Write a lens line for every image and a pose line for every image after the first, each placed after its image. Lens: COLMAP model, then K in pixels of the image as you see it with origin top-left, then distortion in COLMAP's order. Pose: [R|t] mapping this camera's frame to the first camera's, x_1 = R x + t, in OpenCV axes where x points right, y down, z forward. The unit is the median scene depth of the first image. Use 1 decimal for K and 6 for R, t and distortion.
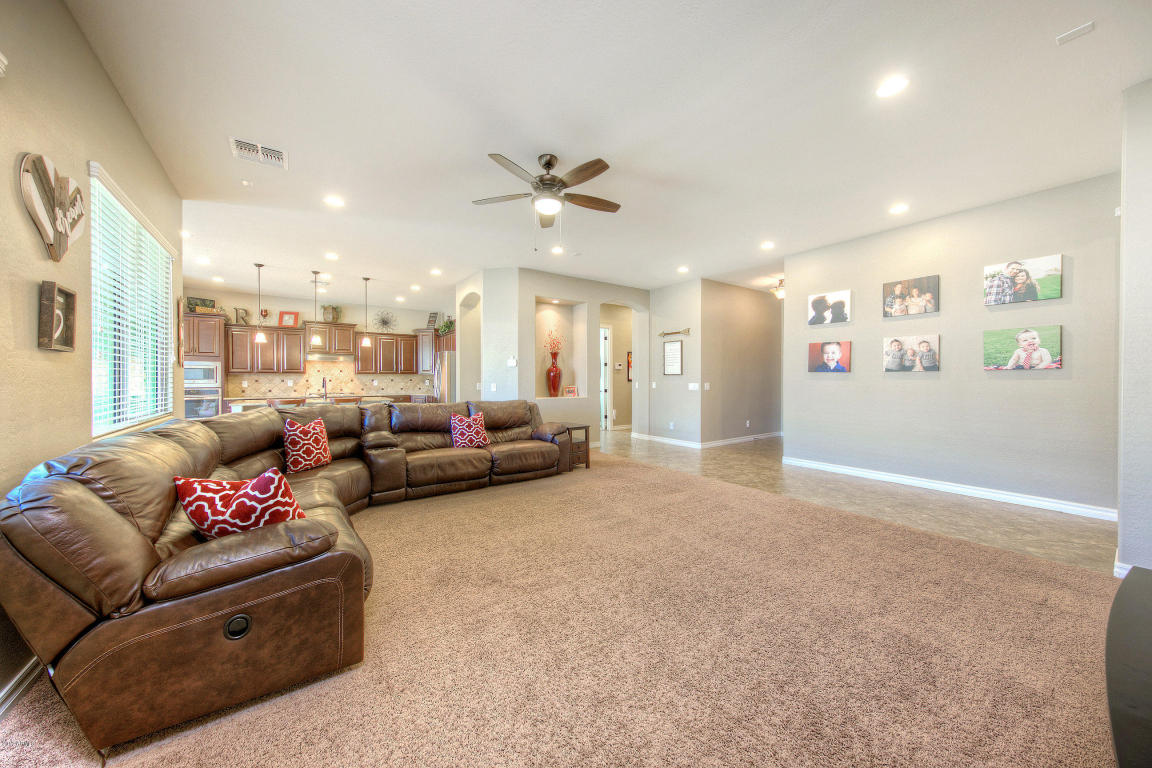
lens RADIAL K [[398.5, 0, 586.8], [0, 398.5, 382.6], [0, 0, 1]] dist [0.001814, -0.000189]
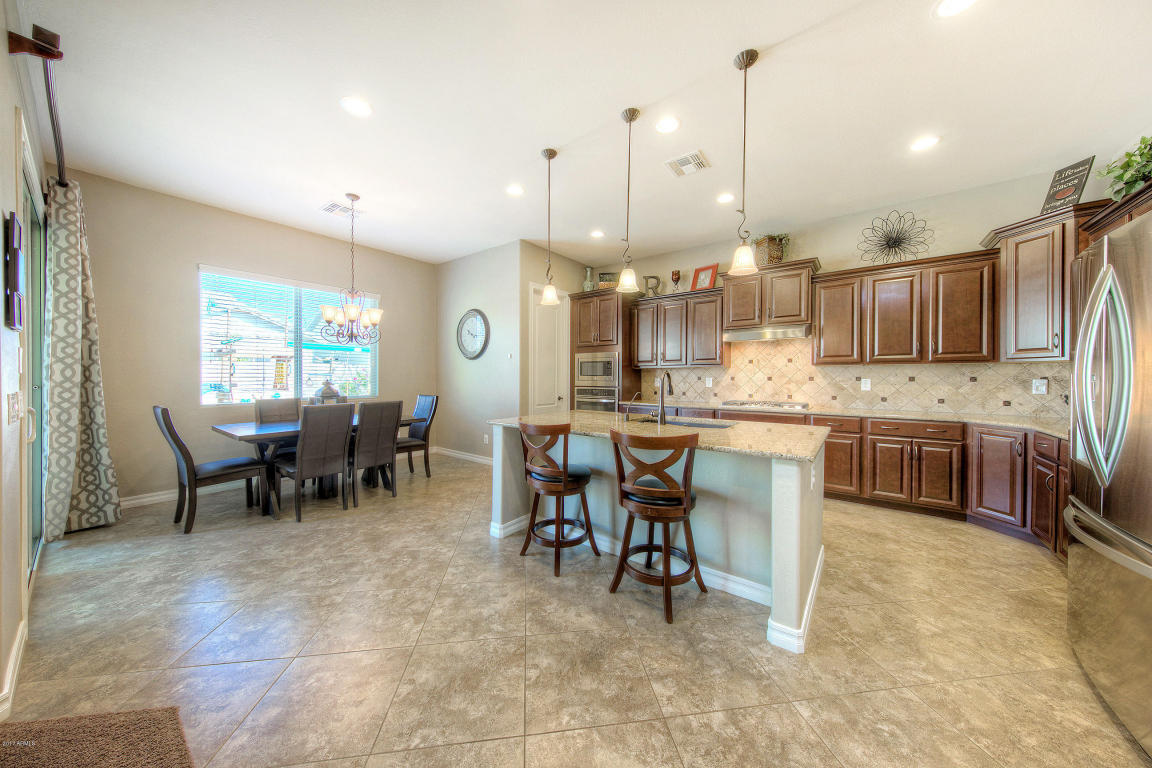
lens RADIAL K [[370.9, 0, 573.6], [0, 370.9, 381.4], [0, 0, 1]] dist [-0.001387, -0.000038]
pose [[0.270628, 0.013751, -0.962586, -0.282642], [-0.011805, 0.999870, 0.010964, -0.004484], [0.962612, 0.008396, 0.270755, 0.735219]]
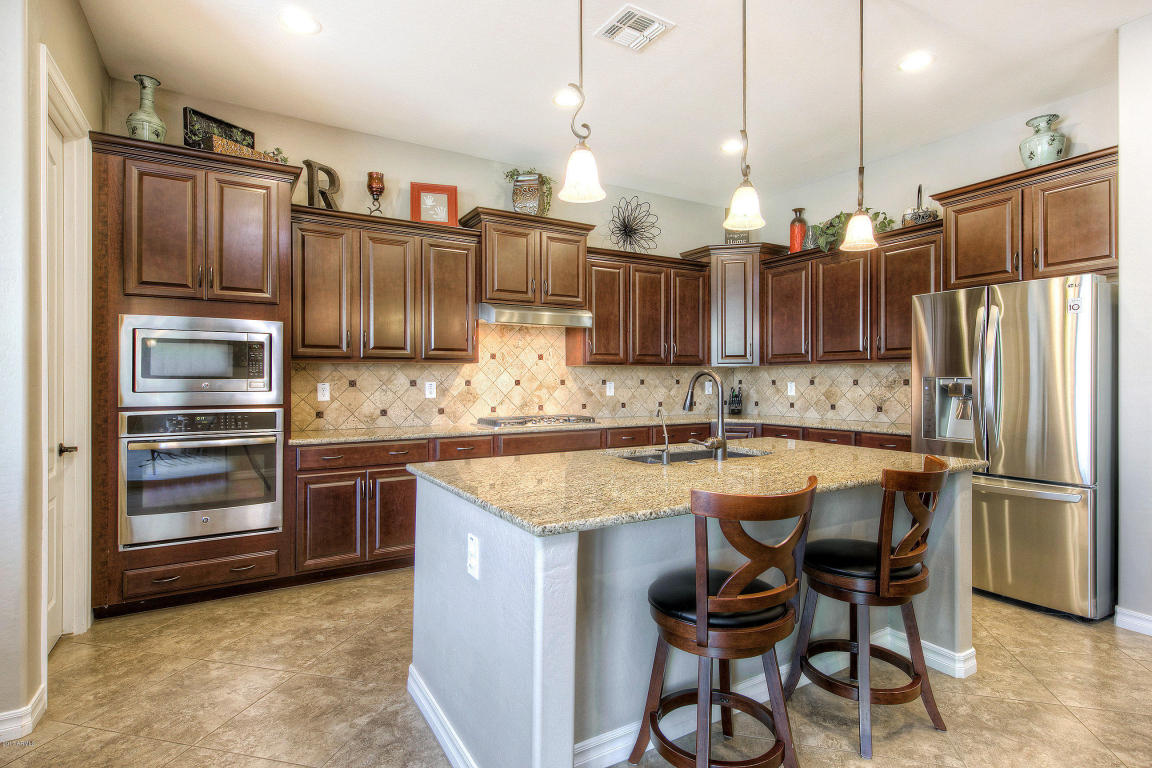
lens RADIAL K [[581.2, 0, 583.3], [0, 581.2, 382.4], [0, 0, 1]] dist [0.014841, -0.001086]
pose [[0.995599, 0.002416, -0.093688, -0.642208], [-0.002773, 0.999989, -0.003674, -0.004169], [0.093678, 0.003918, 0.995595, 0.573440]]
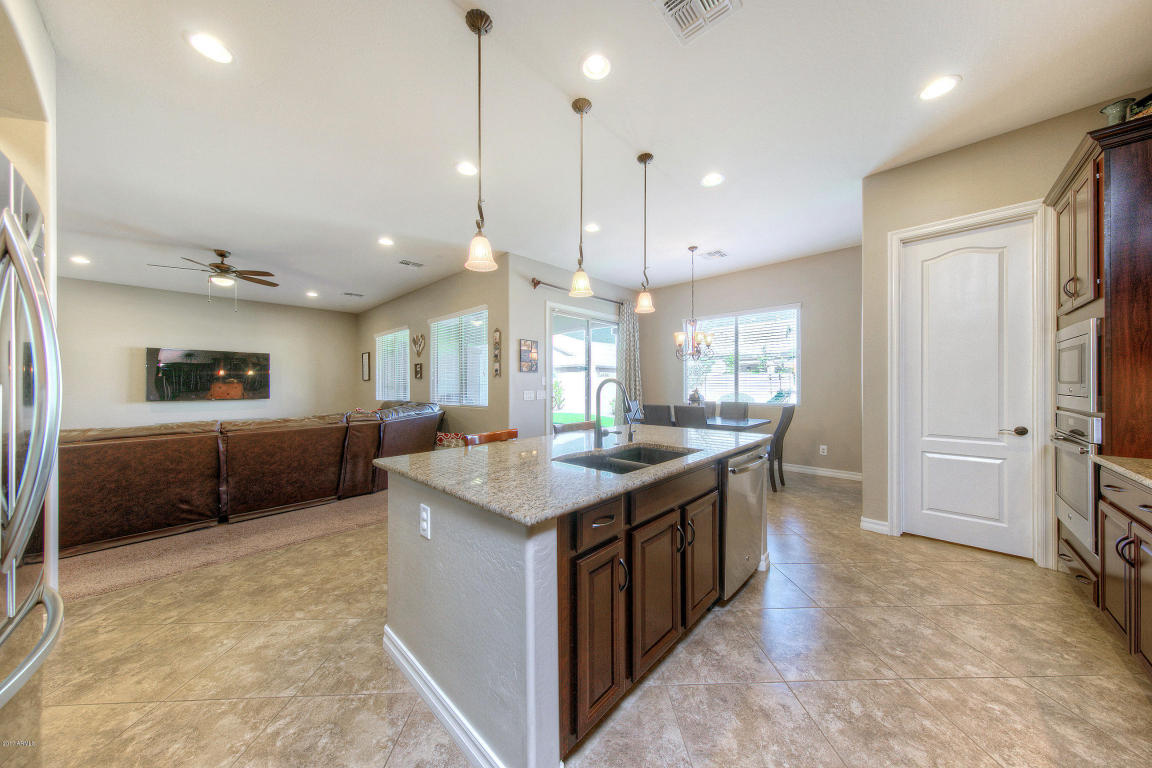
lens RADIAL K [[369.8, 0, 578.2], [0, 369.8, 383.6], [0, 0, 1]] dist [0.011537, -0.000245]
pose [[-0.983320, 0.008889, -0.181669, -0.529017], [0.006923, 0.999910, 0.011452, -0.013898], [0.181754, 0.010003, -0.983293, 1.184169]]
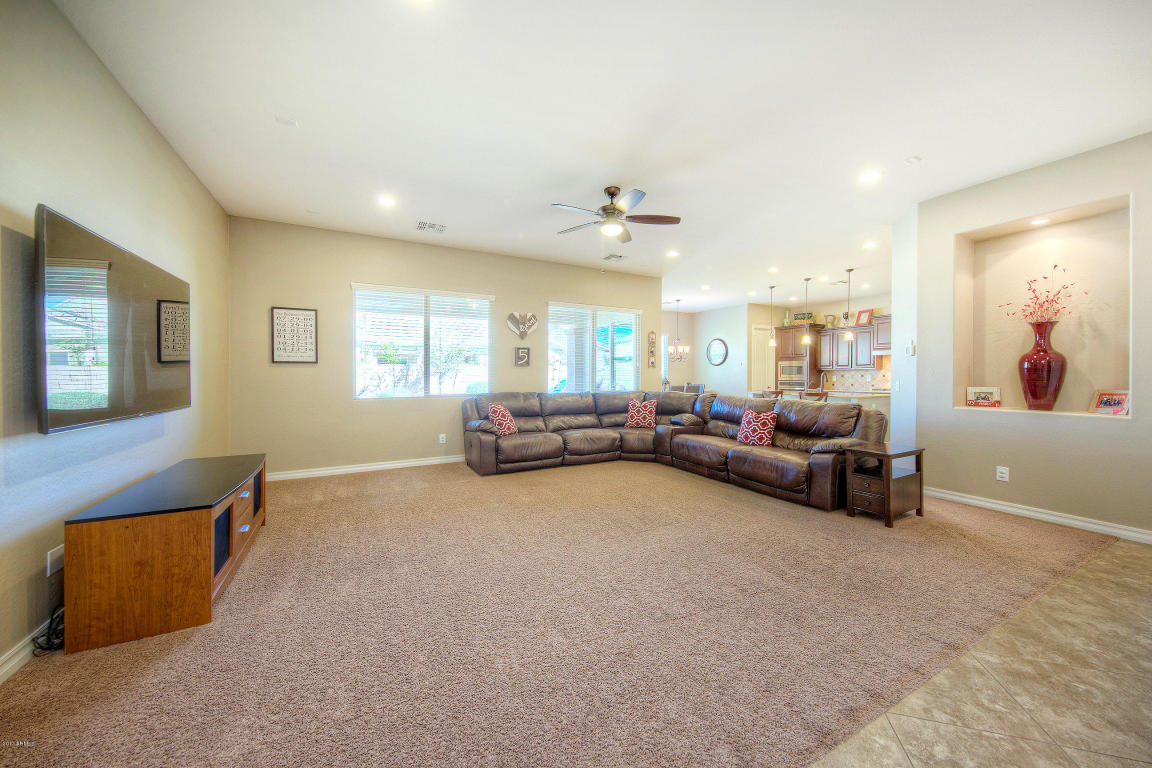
lens RADIAL K [[403.8, 0, 571.1], [0, 403.8, 375.6], [0, 0, 1]] dist [-0.001612, -0.001038]
pose [[-0.164642, 0.005257, -0.986339, 0.483926], [-0.010814, 0.999916, 0.007134, -0.005348], [0.986294, 0.011841, -0.164571, 0.466426]]
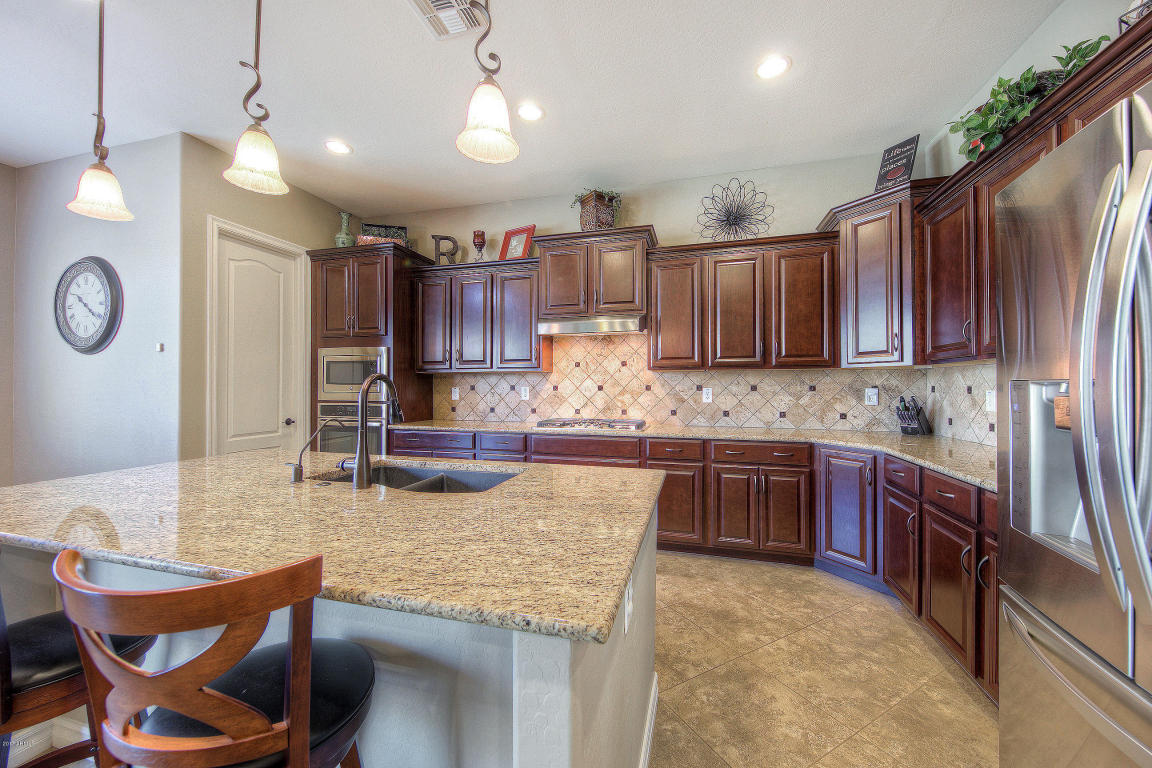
lens RADIAL K [[424.6, 0, 579.0], [0, 424.6, 383.5], [0, 0, 1]] dist [0.002957, 0.000930]
pose [[0.612429, -0.001254, -0.790525, -0.388307], [-0.008986, 0.999923, -0.008548, -0.006789], [0.790475, 0.012338, 0.612370, 0.871527]]
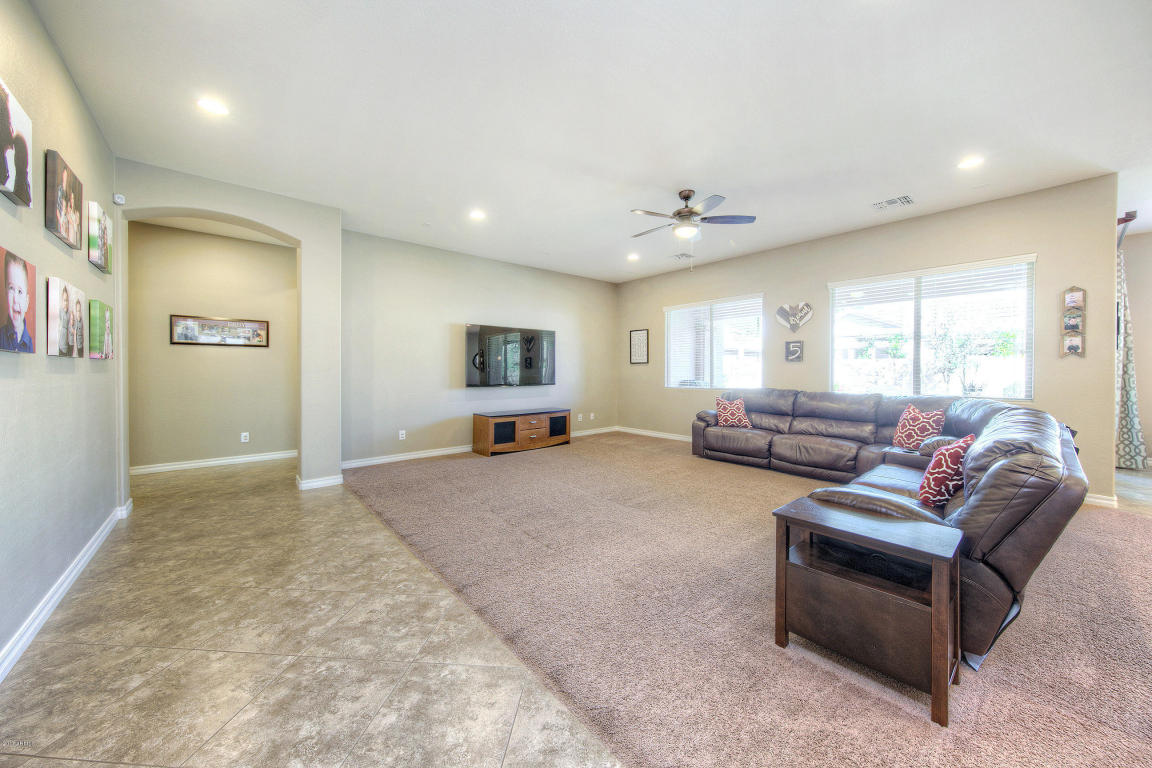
lens RADIAL K [[424.6, 0, 606.0], [0, 424.6, 371.4], [0, 0, 1]] dist [0.002957, 0.000930]
pose [[-0.996586, 0.003368, -0.082488, 0.121393], [0.002356, 0.999921, 0.012367, -0.009264], [0.082523, 0.012130, -0.996515, 0.982929]]
